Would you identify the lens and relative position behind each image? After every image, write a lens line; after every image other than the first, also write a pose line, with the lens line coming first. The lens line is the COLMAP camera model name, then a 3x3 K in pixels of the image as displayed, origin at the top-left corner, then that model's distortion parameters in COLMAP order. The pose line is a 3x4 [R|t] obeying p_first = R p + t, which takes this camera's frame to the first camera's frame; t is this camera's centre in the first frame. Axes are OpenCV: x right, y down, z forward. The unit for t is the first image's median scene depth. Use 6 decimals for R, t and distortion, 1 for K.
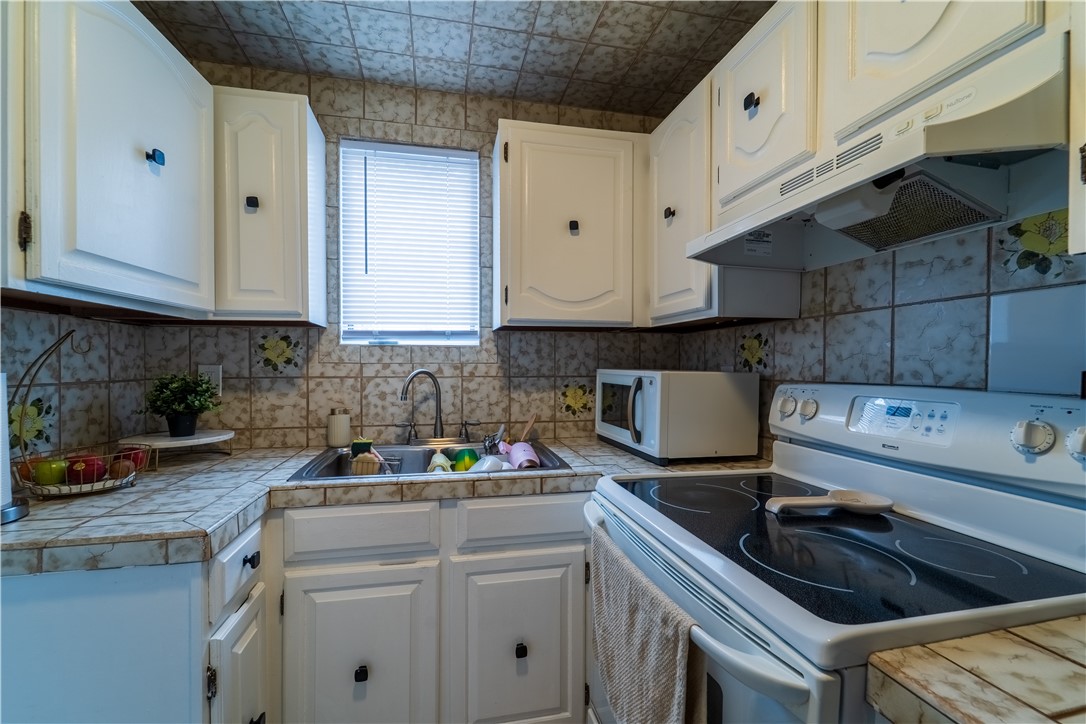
lens RADIAL K [[431.4, 0, 542.8], [0, 431.4, 367.4], [0, 0, 1]] dist [-0.001146, -0.000025]
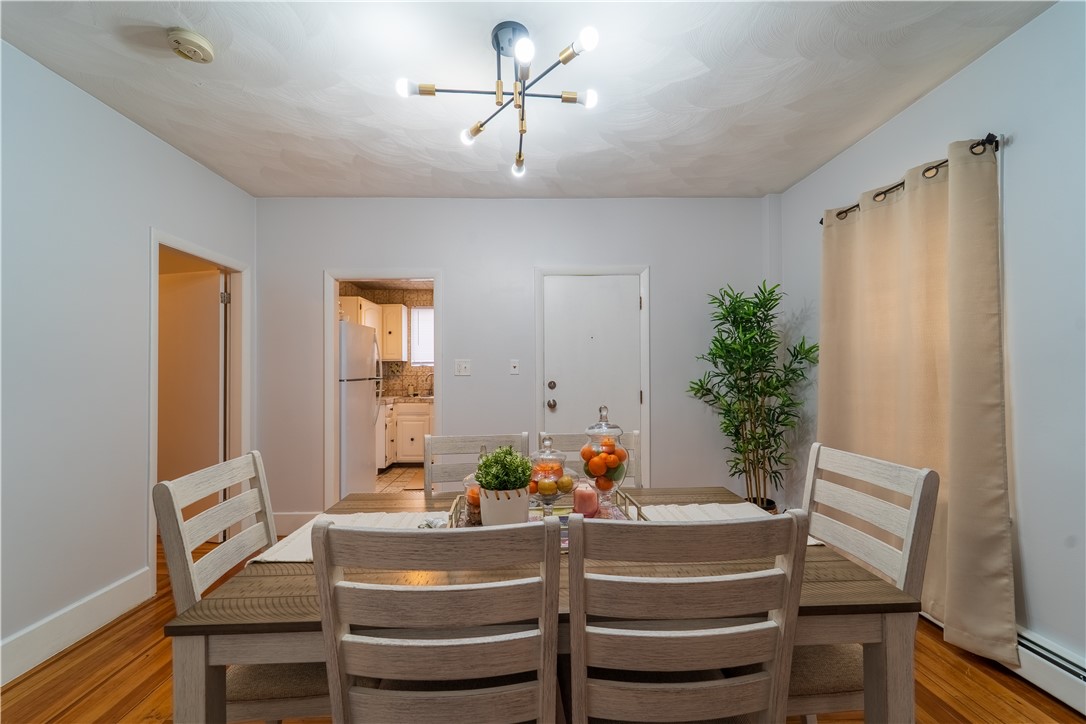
lens RADIAL K [[431.4, 0, 544.3], [0, 431.4, 364.1], [0, 0, 1]] dist [-0.001146, -0.000025]
pose [[0.980195, -0.005109, -0.197967, 1.305041], [0.002350, 0.999897, -0.014171, -0.018408], [0.198019, 0.013426, 0.980106, -2.256310]]
